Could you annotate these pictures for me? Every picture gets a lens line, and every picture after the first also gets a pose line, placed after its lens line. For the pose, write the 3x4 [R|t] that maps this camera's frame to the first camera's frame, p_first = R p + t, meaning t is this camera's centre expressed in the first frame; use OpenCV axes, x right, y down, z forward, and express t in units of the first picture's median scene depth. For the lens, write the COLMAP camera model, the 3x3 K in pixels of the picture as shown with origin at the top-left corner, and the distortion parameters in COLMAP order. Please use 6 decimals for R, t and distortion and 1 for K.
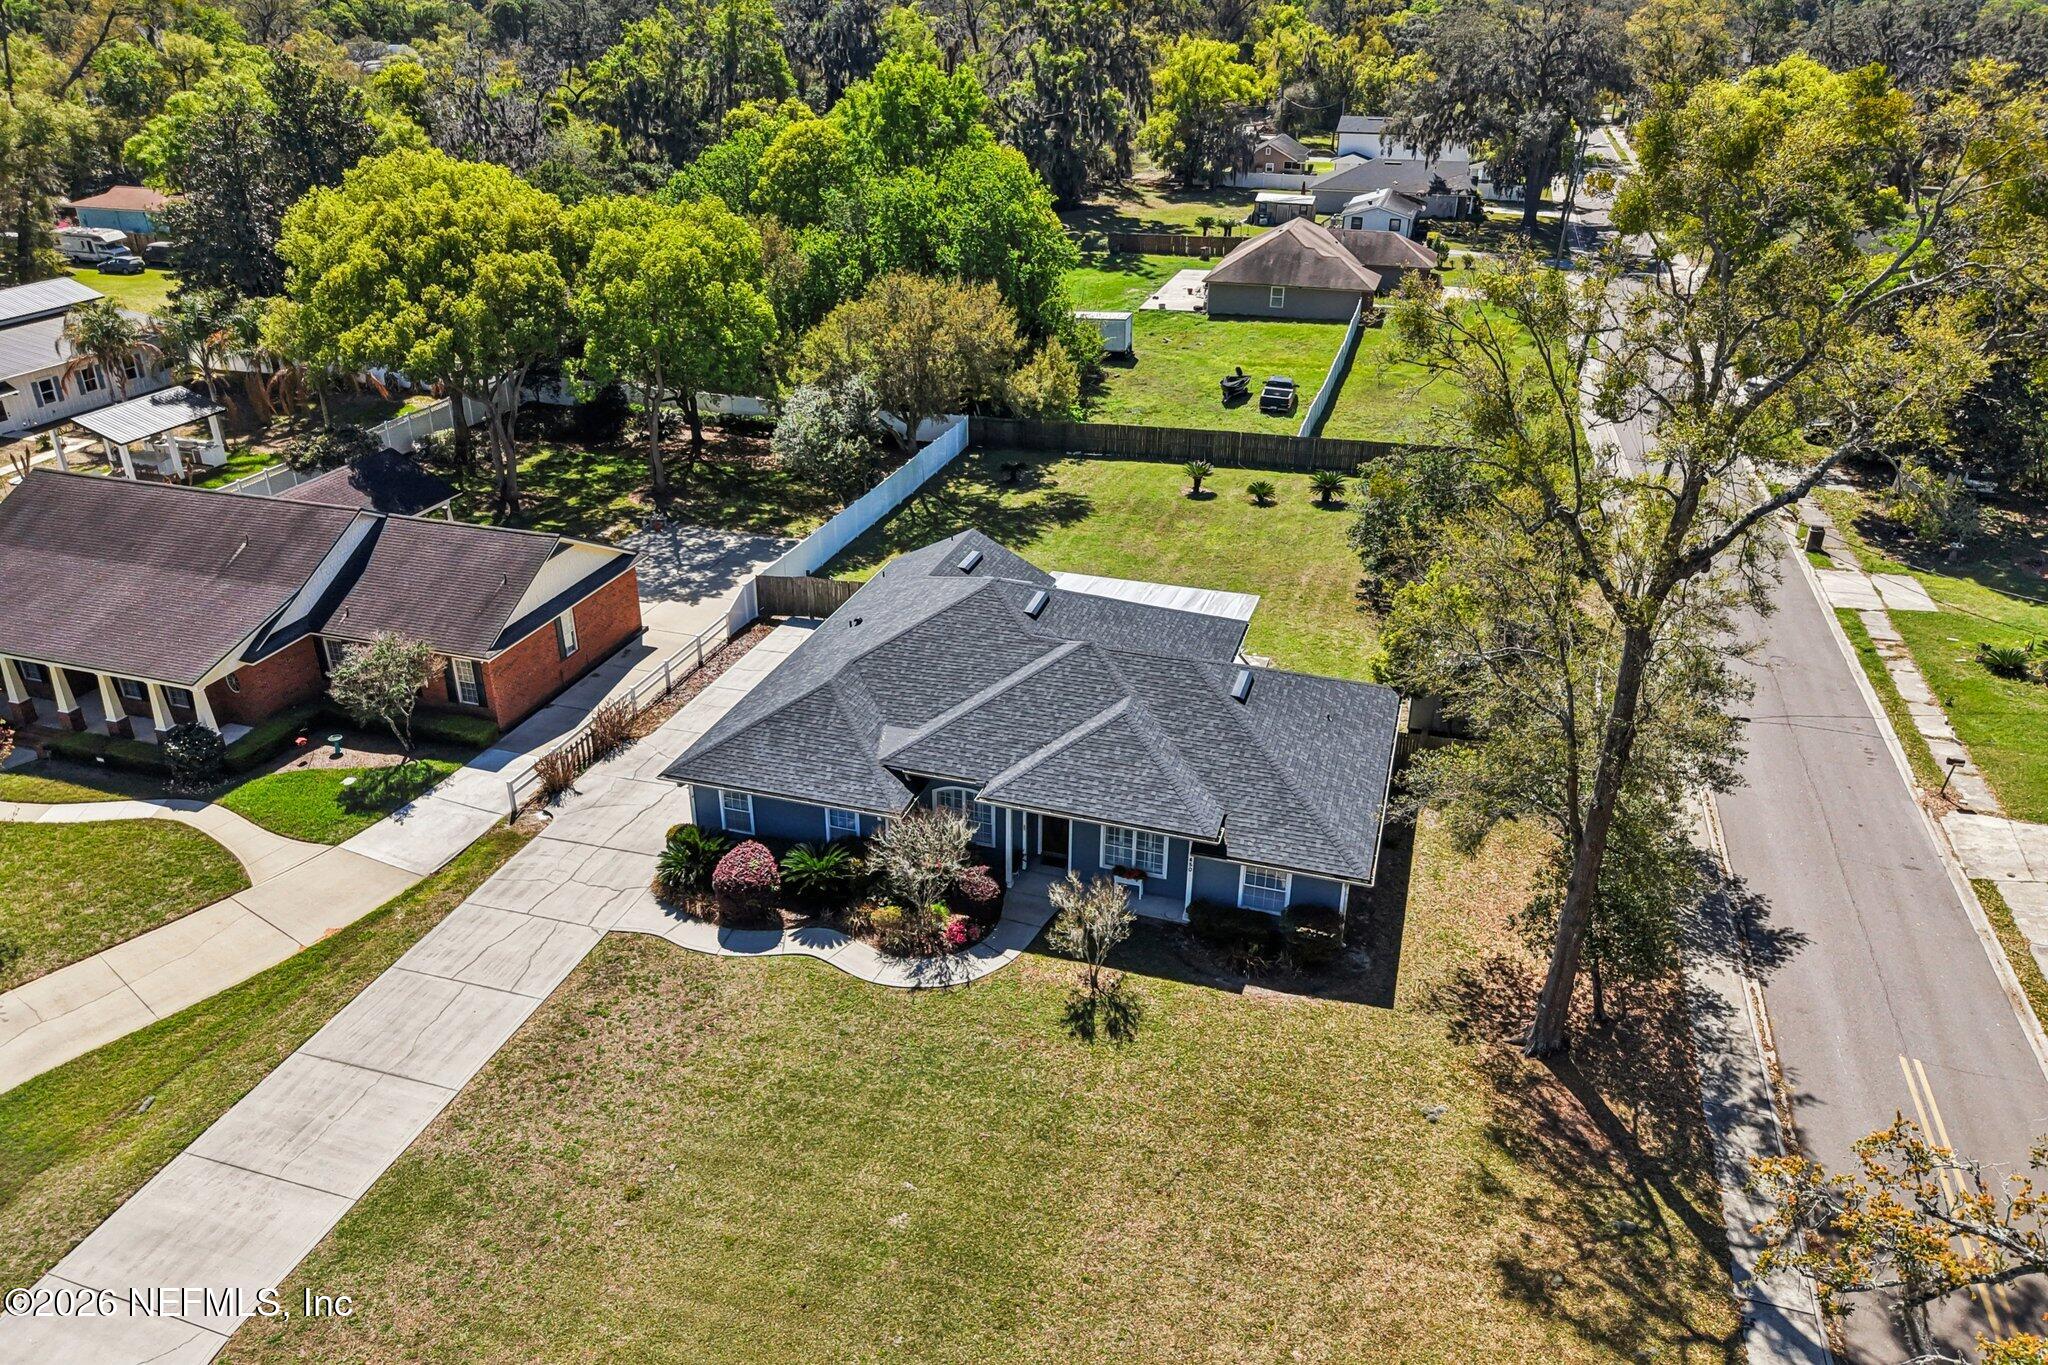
lens RADIAL K [[1395.7, 0, 1024.0], [0, 1395.7, 682.5], [0, 0, 1]] dist [0.052358, -0.077880]
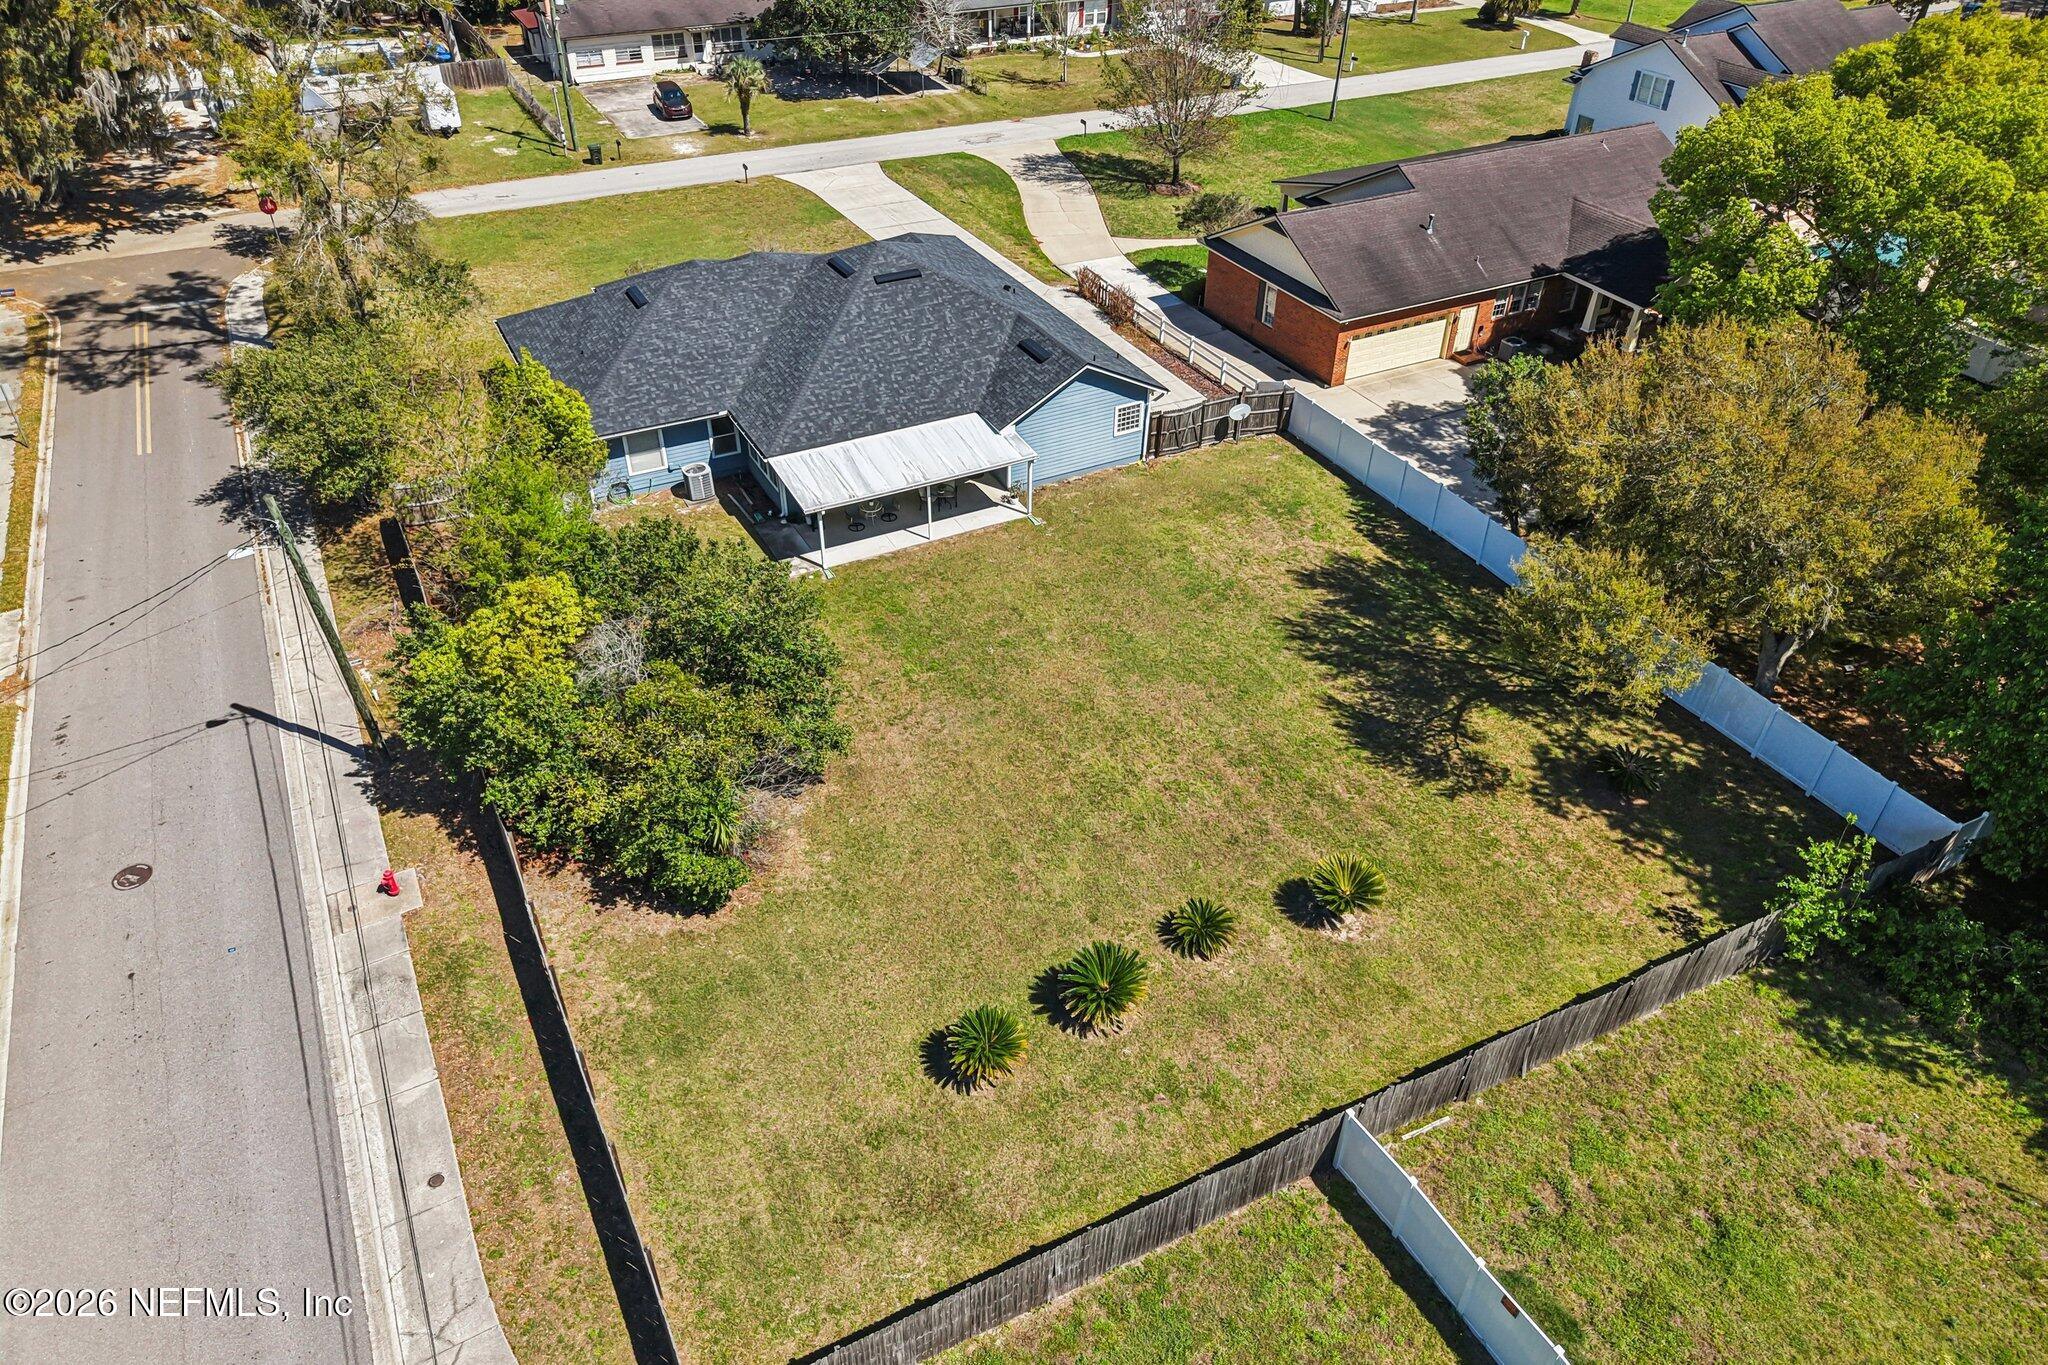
lens RADIAL K [[1377.8, 0, 1000.7], [0, 1377.8, 676.8], [0, 0, 1]] dist [0.049602, -0.029399]
pose [[-0.712003, 0.415880, -0.565770, 0.599735], [-0.319413, 0.525721, 0.788412, -0.702288], [0.625322, 0.742066, -0.241478, 1.377564]]
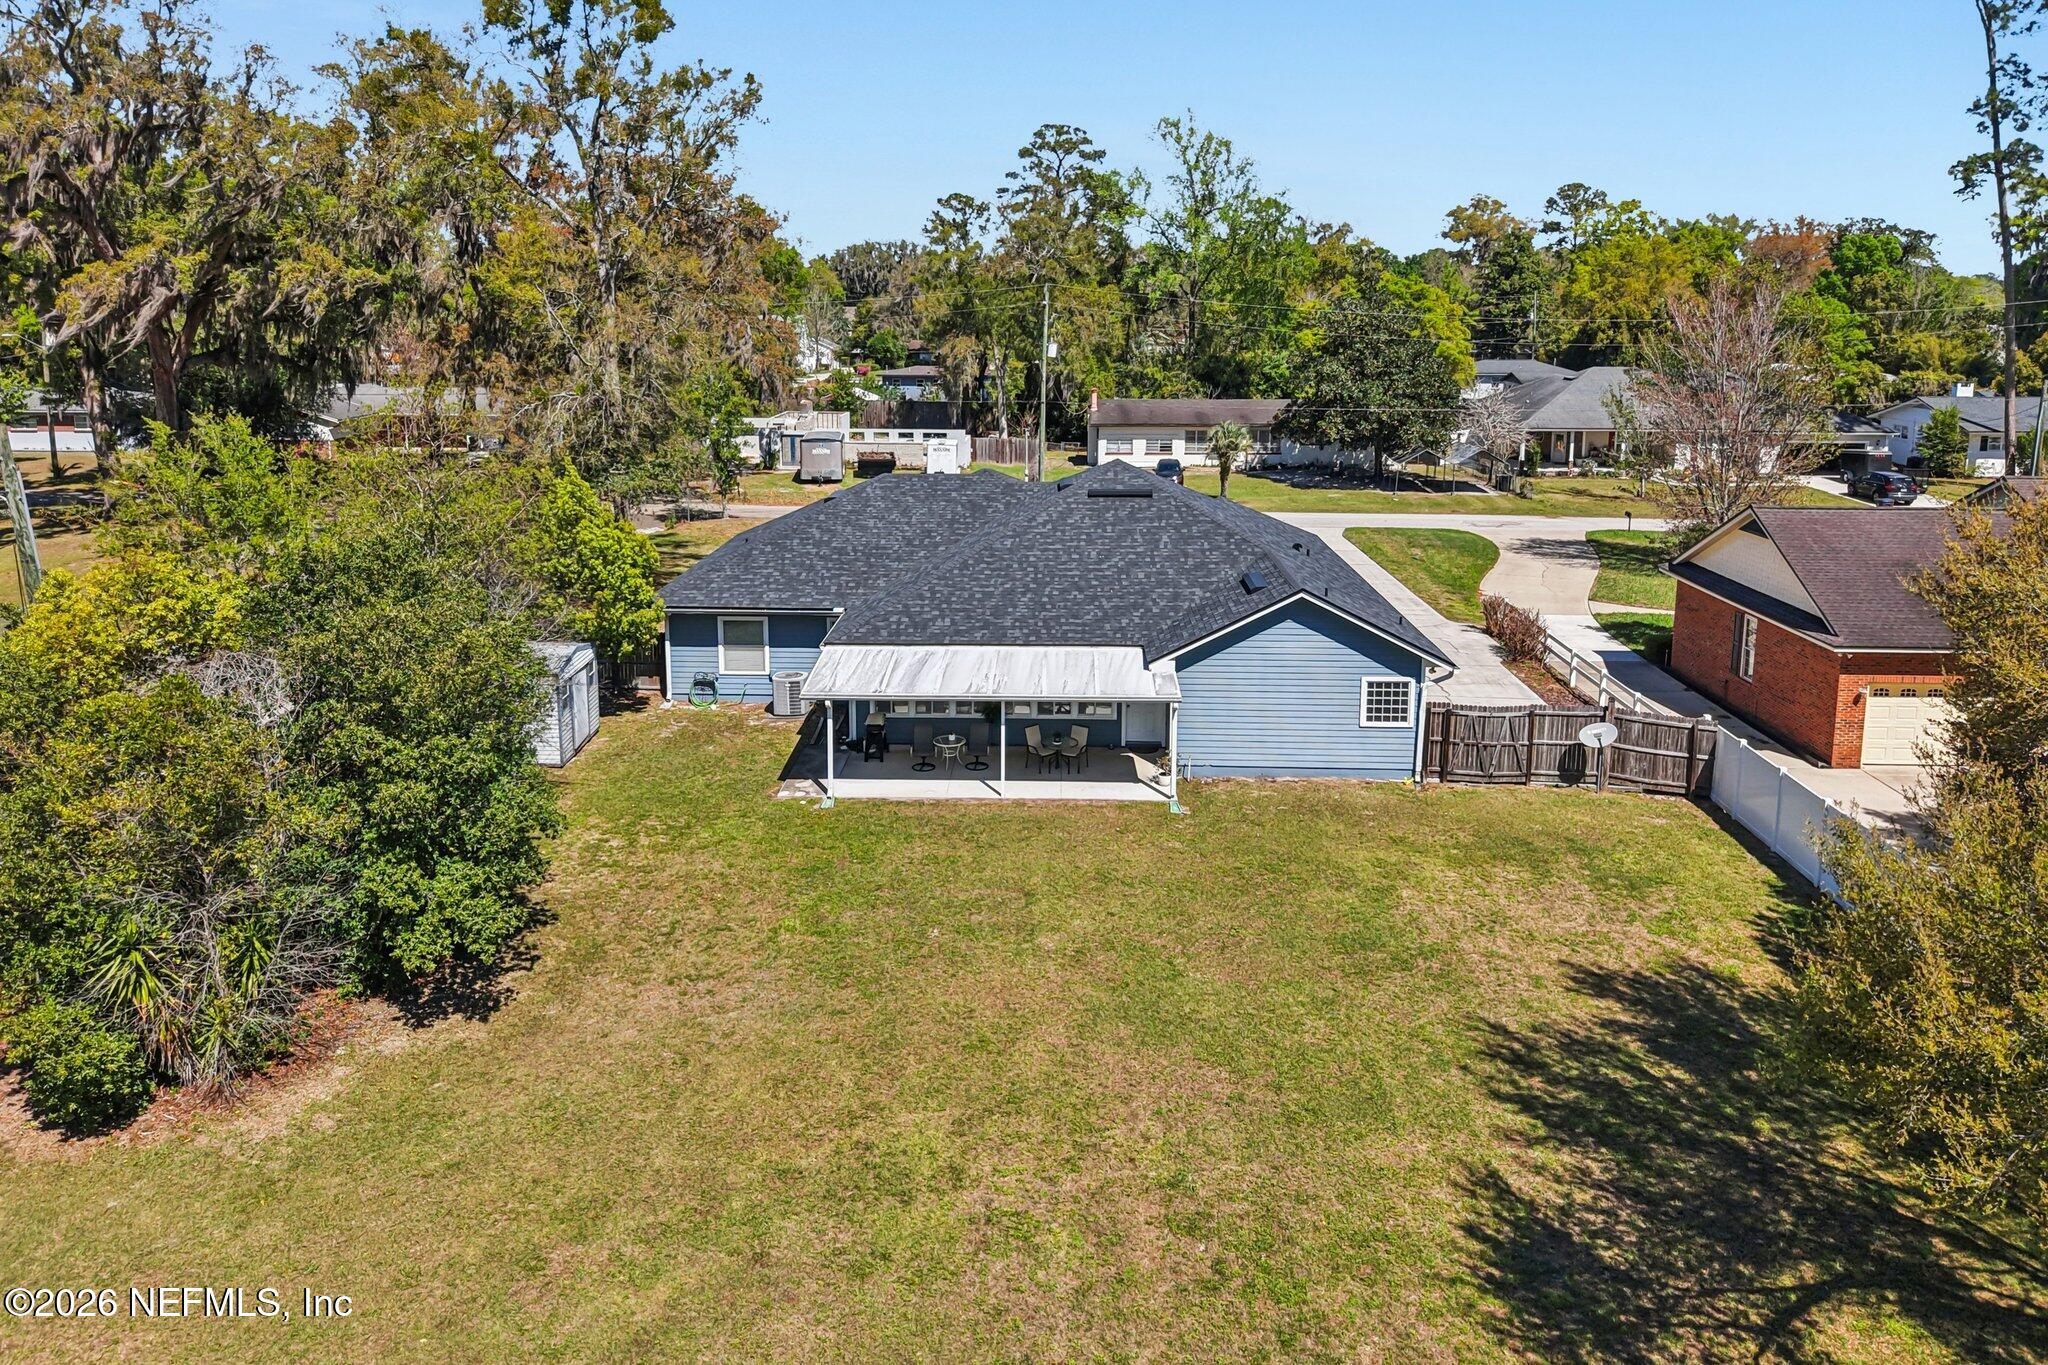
lens RADIAL K [[1401.4, 0, 1023.1], [0, 1401.4, 584.3], [0, 0, 1]] dist [0.090535, -0.169118]
pose [[-0.962023, 0.051613, -0.268046, 0.237268], [-0.125035, 0.789571, 0.600786, -0.463318], [0.242649, 0.611485, -0.753132, 1.465255]]
